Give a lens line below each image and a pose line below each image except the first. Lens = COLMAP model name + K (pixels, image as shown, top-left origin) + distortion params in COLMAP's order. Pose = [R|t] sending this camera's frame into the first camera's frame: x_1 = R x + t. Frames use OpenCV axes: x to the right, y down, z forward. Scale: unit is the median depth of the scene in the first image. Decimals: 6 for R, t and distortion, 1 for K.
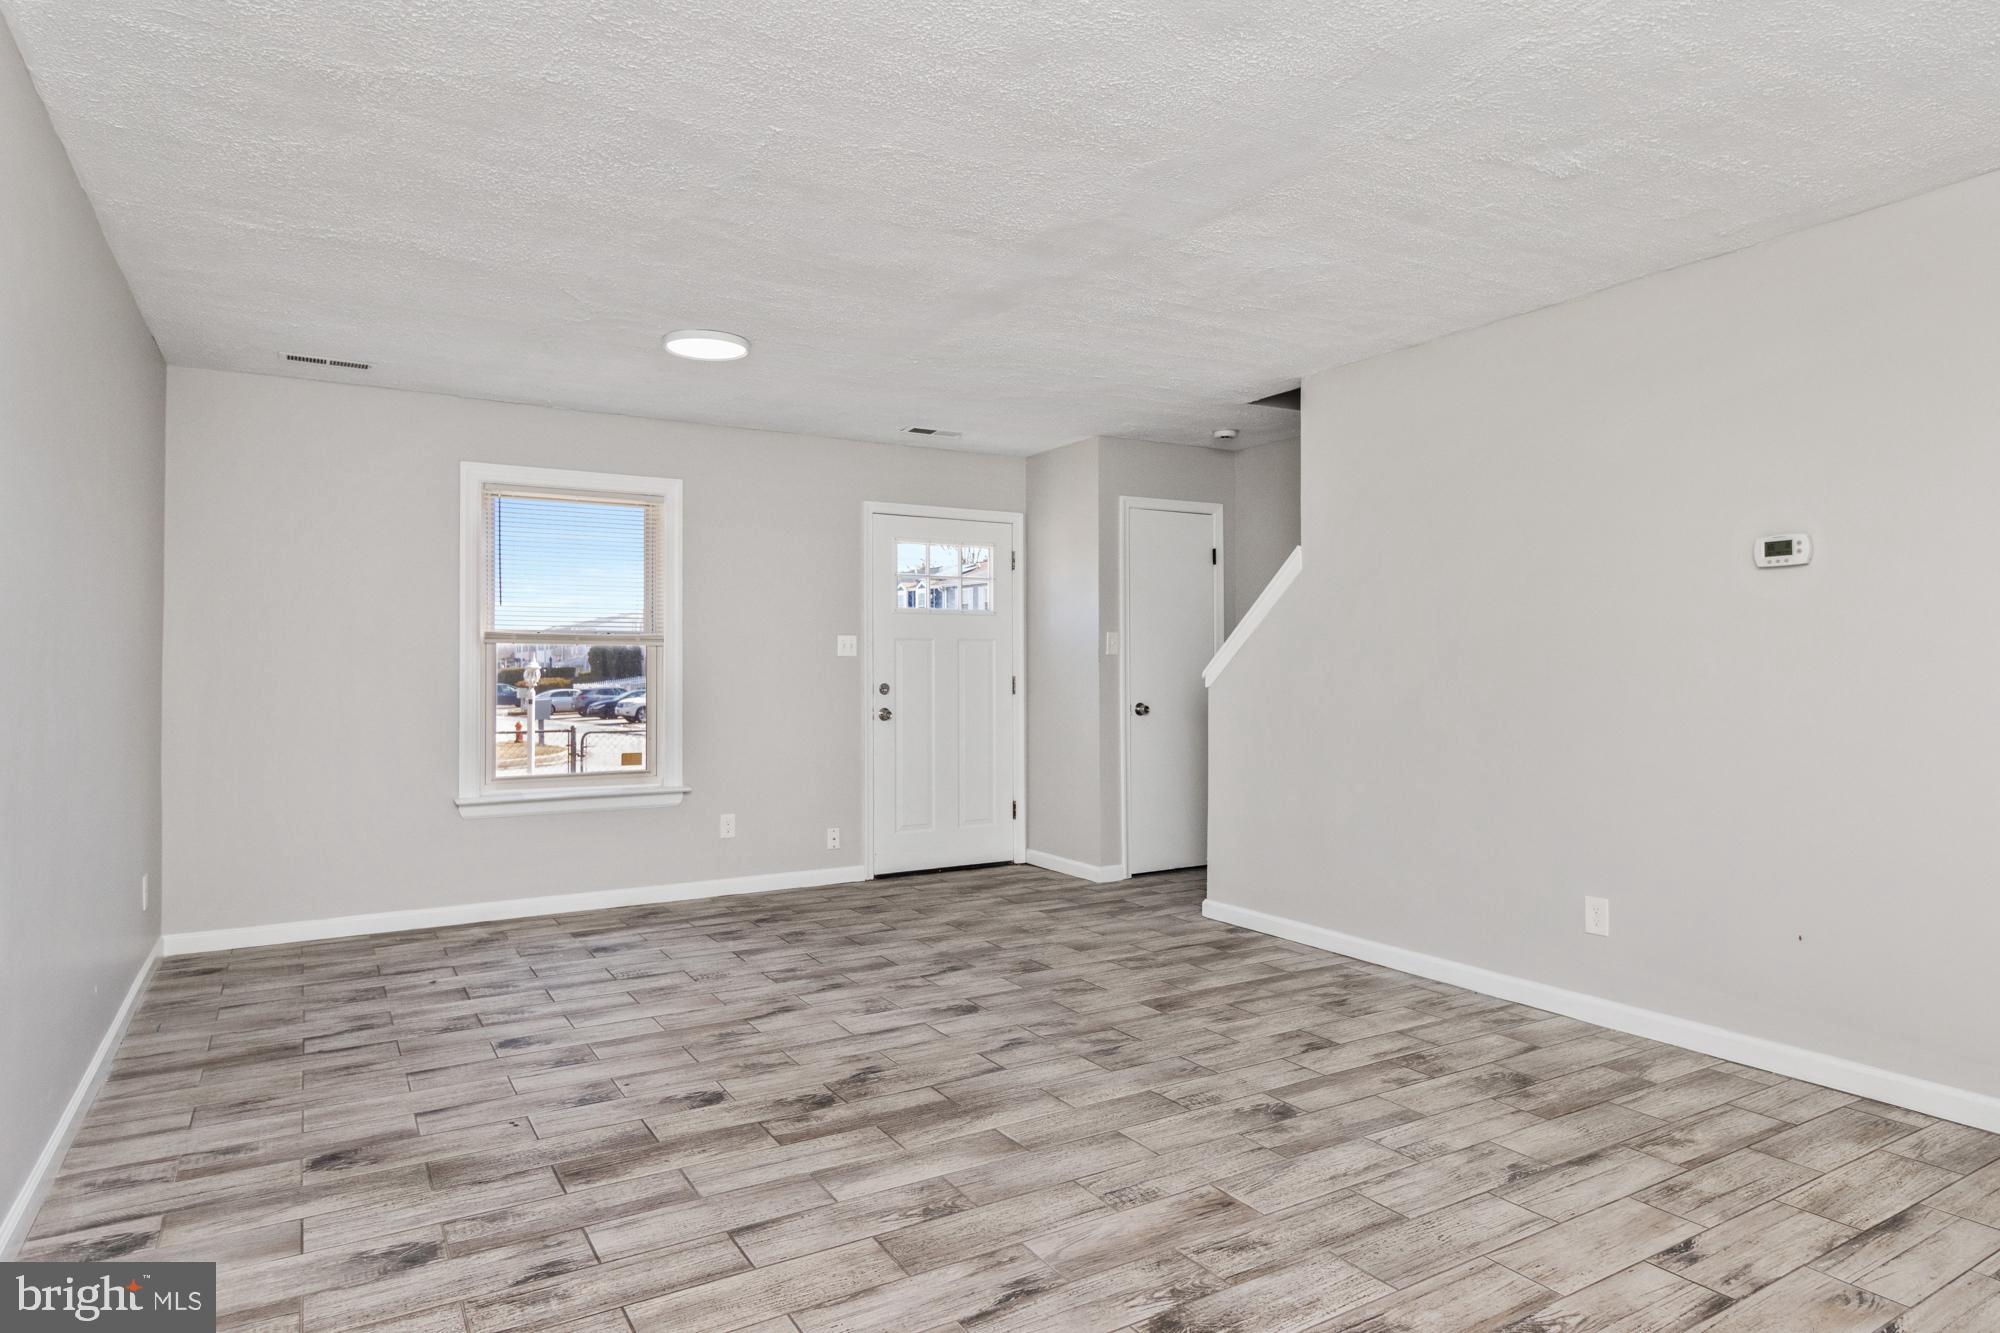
lens RADIAL K [[1165.6, 0, 1007.0], [0, 1165.6, 664.7], [0, 0, 1]] dist [0.001761, -0.000318]
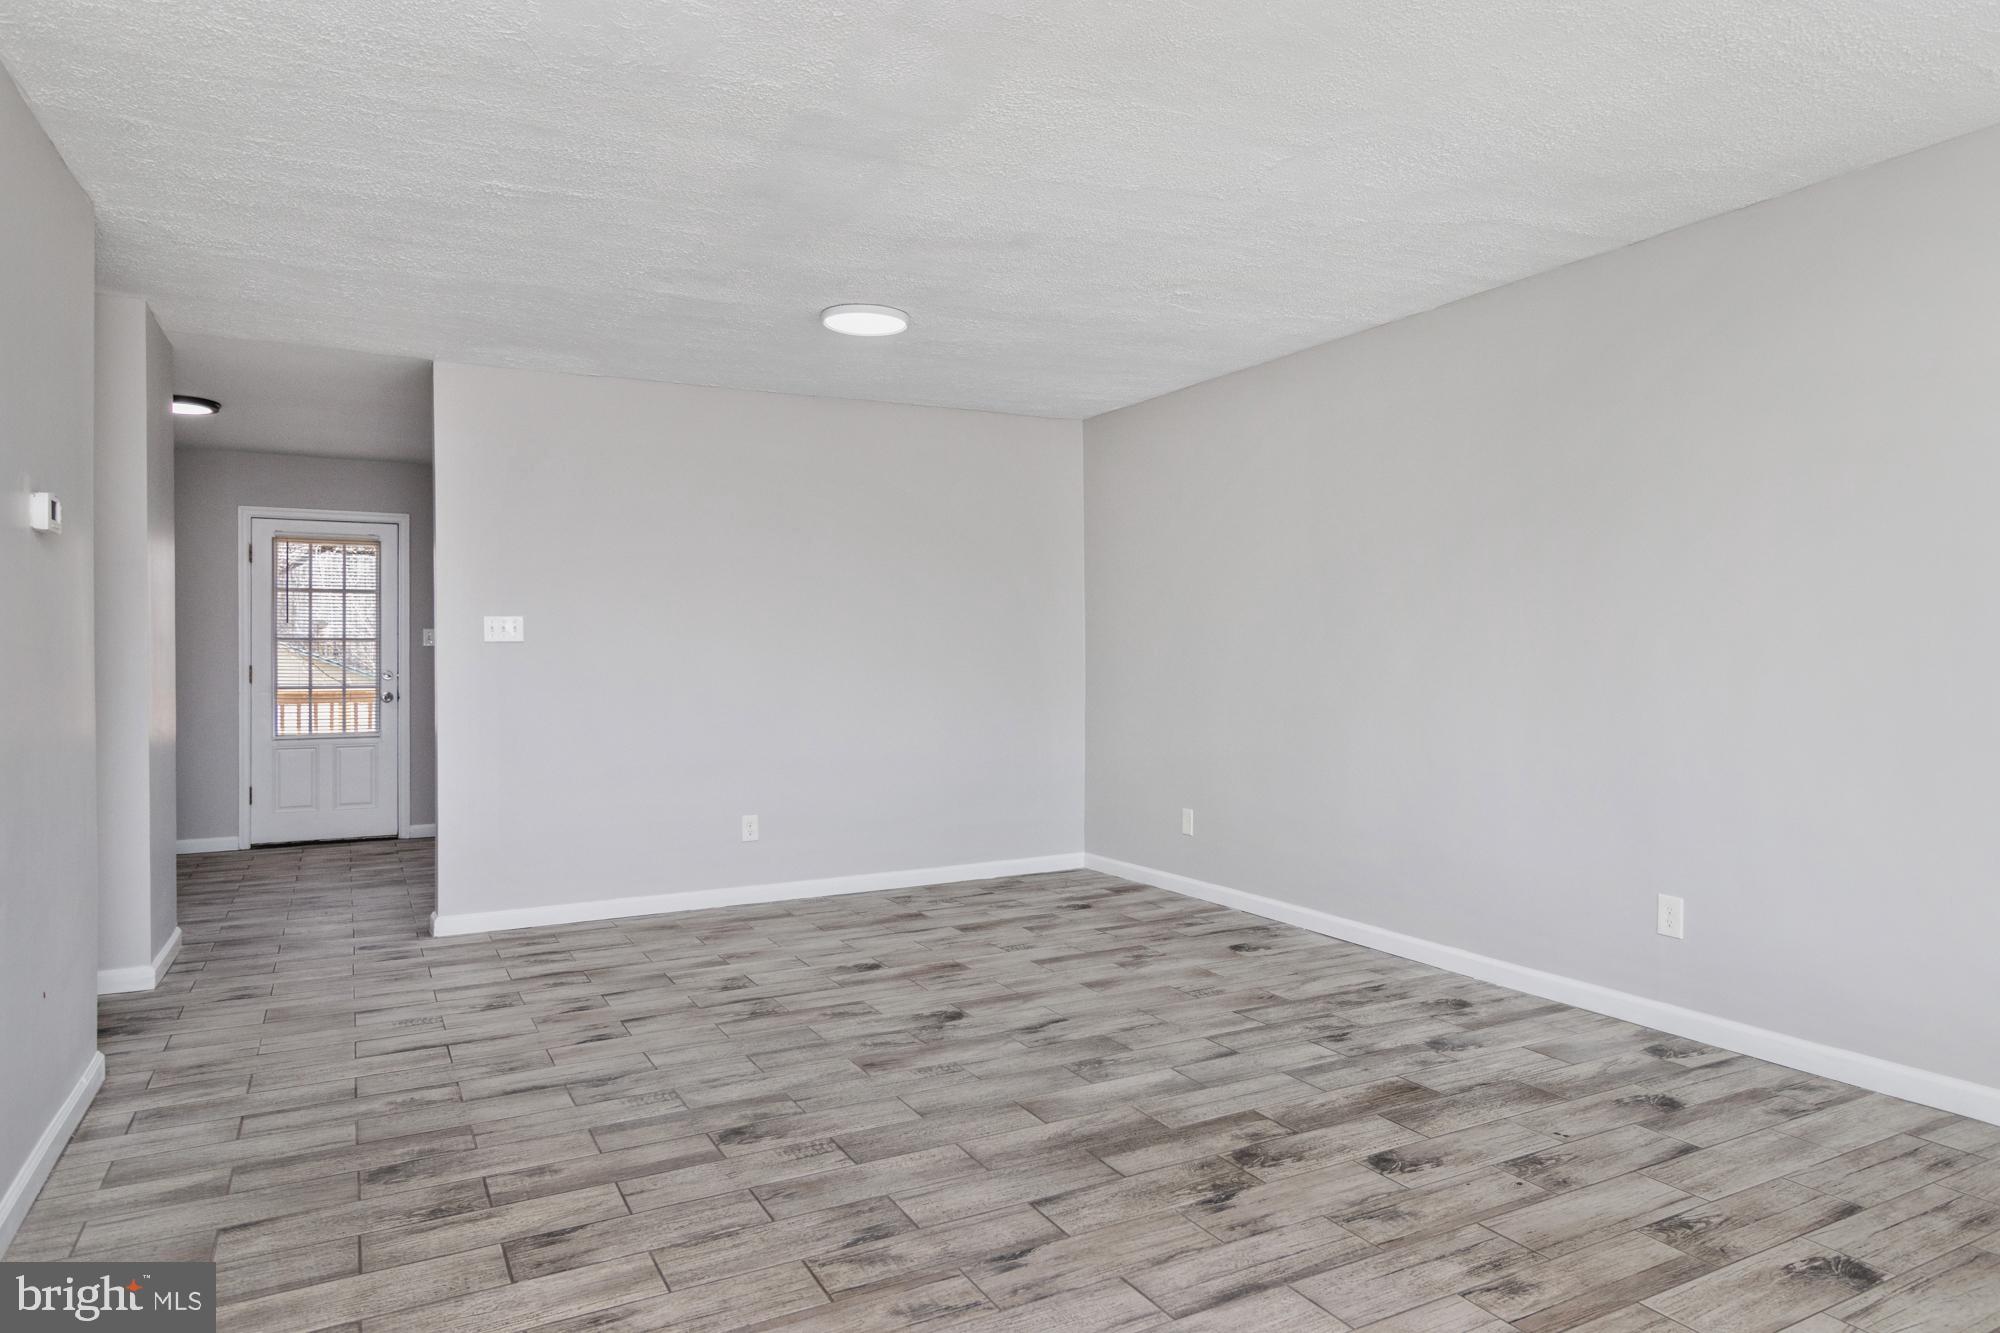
lens RADIAL K [[1222.3, 0, 1005.3], [0, 1222.3, 656.9], [0, 0, 1]] dist [0.001699, 0.002200]
pose [[-0.998479, 0.009493, 0.054318, -0.033761], [0.009492, 0.999955, -0.000282, 0.007429], [-0.054318, 0.000234, -0.998524, 1.905981]]
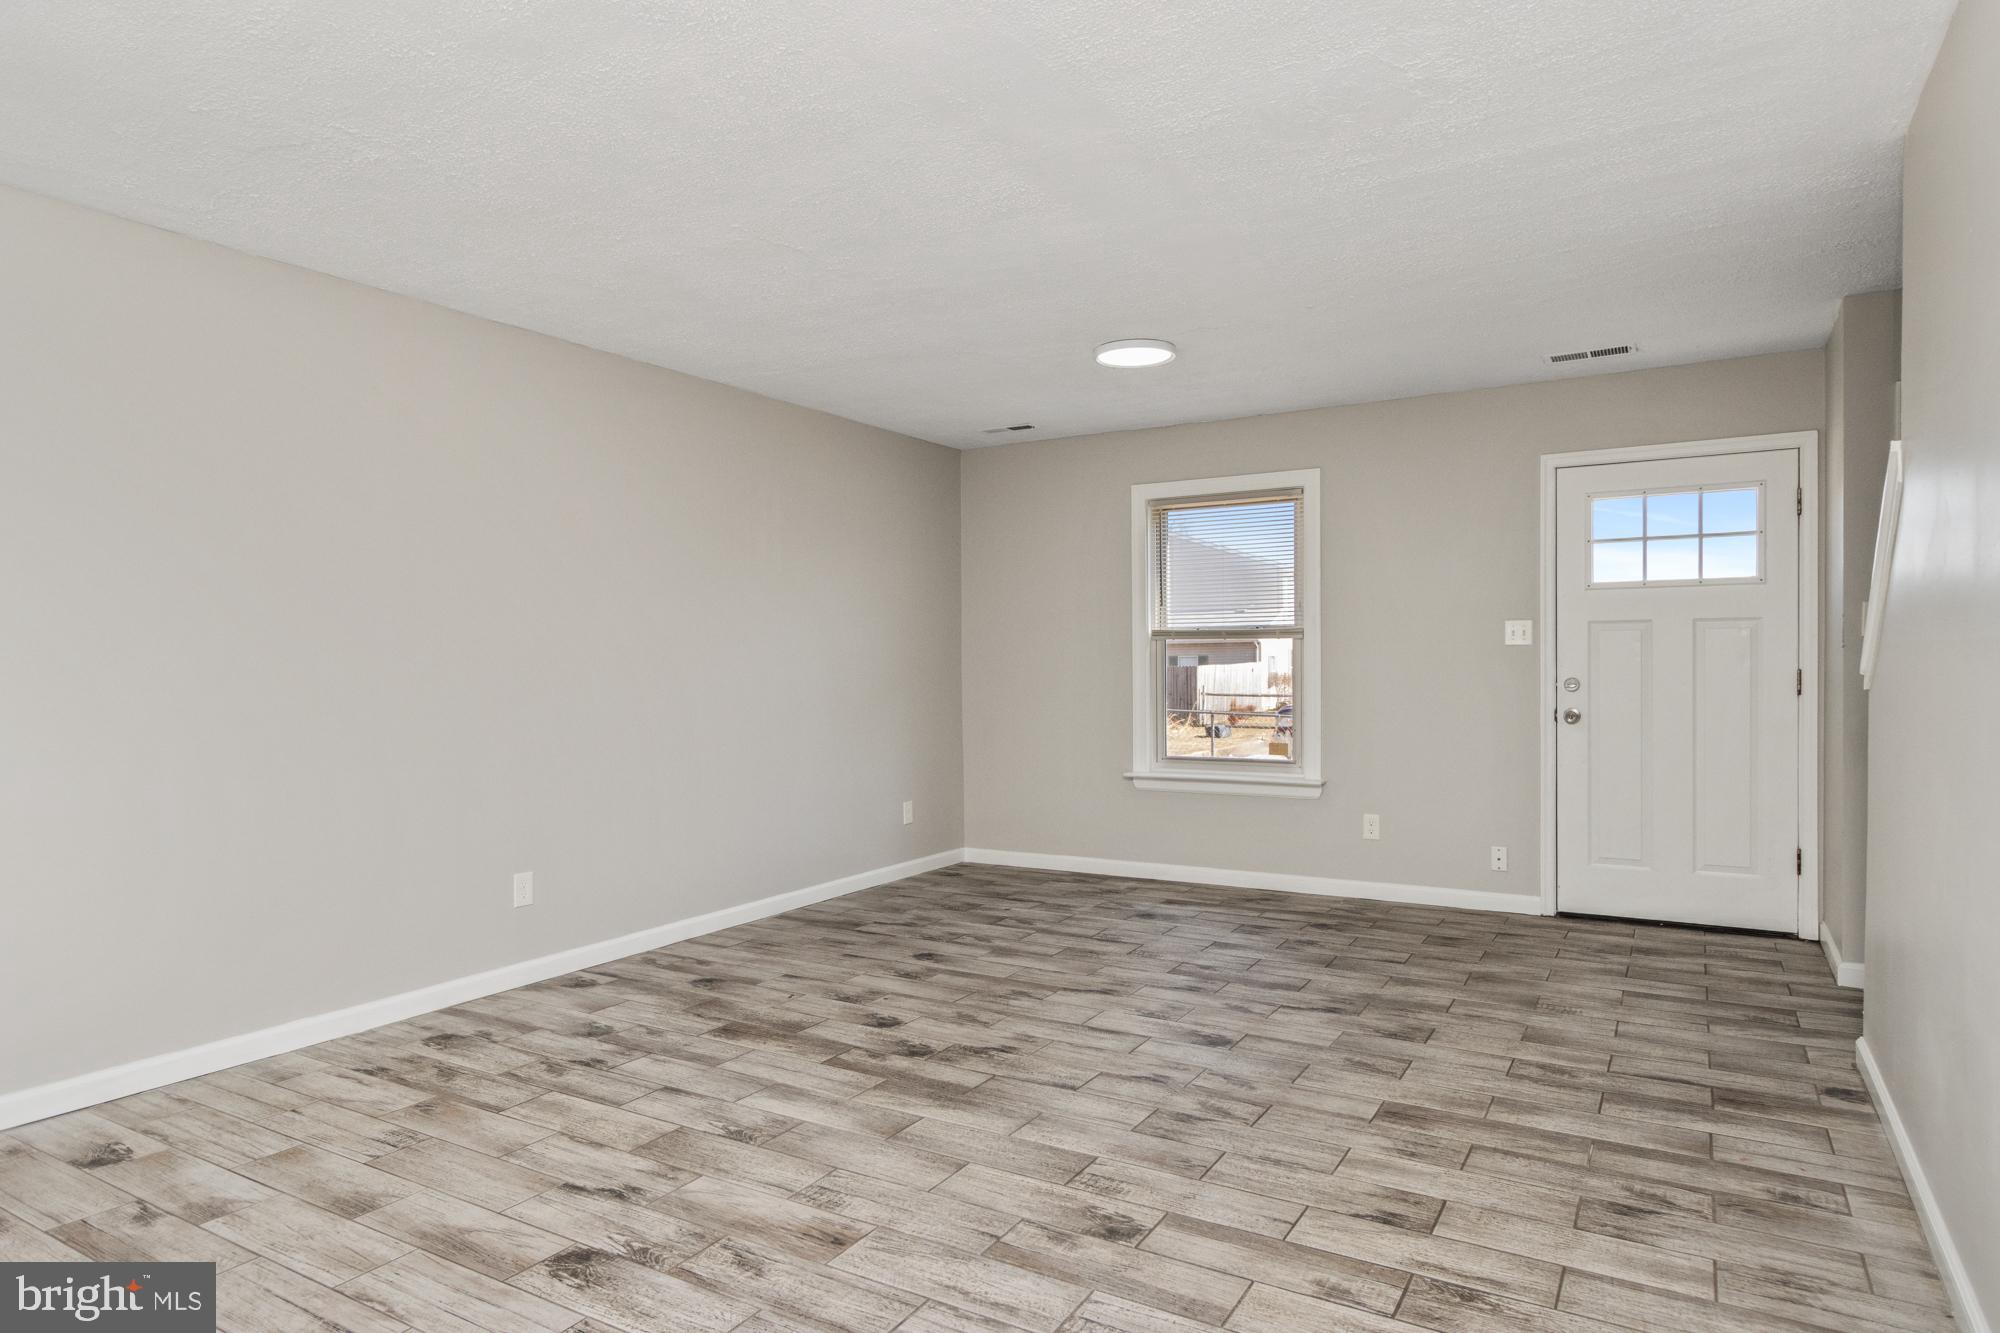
lens RADIAL K [[1165.6, 0, 1005.2], [0, 1165.6, 679.5], [0, 0, 1]] dist [0.001761, -0.000318]
pose [[0.466646, 0.010864, -0.884377, 0.866580], [0.010185, 0.999792, 0.017656, -0.001880], [0.884385, -0.017247, 0.466439, 0.559836]]
